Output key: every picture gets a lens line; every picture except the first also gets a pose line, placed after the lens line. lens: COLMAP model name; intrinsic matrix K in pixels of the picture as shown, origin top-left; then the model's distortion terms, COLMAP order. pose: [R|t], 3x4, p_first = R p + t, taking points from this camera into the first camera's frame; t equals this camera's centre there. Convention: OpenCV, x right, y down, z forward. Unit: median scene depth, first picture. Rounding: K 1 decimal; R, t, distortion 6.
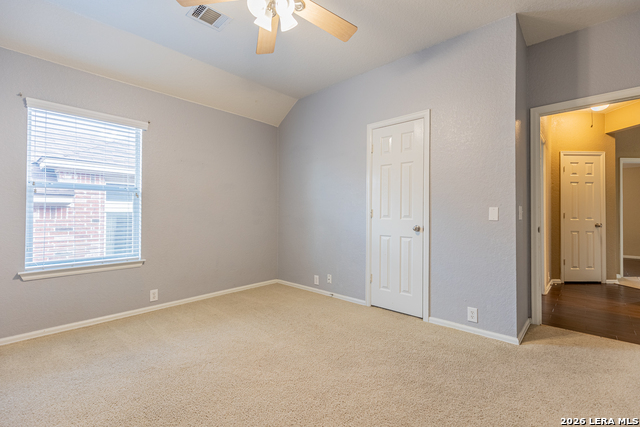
lens RADIAL K [[287.5, 0, 322.0], [0, 287.5, 215.0], [0, 0, 1]] dist [0.010657, -0.002565]
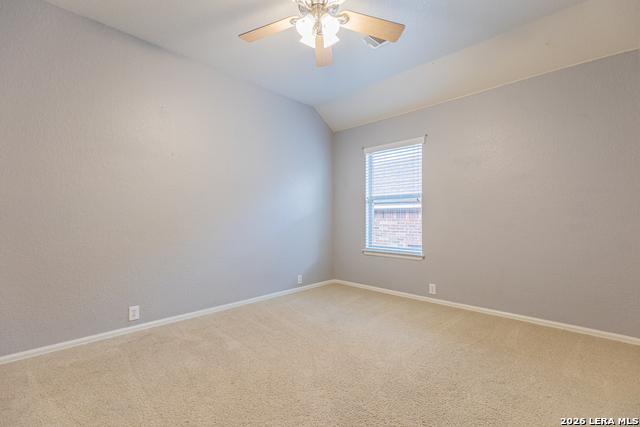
lens RADIAL K [[287.5, 0, 321.4], [0, 287.5, 213.6], [0, 0, 1]] dist [0.010657, -0.002565]
pose [[-0.034834, -0.010778, -0.999335, 0.640343], [0.006232, 0.999920, -0.011001, -0.002617], [0.999374, -0.006611, -0.034764, 0.721335]]
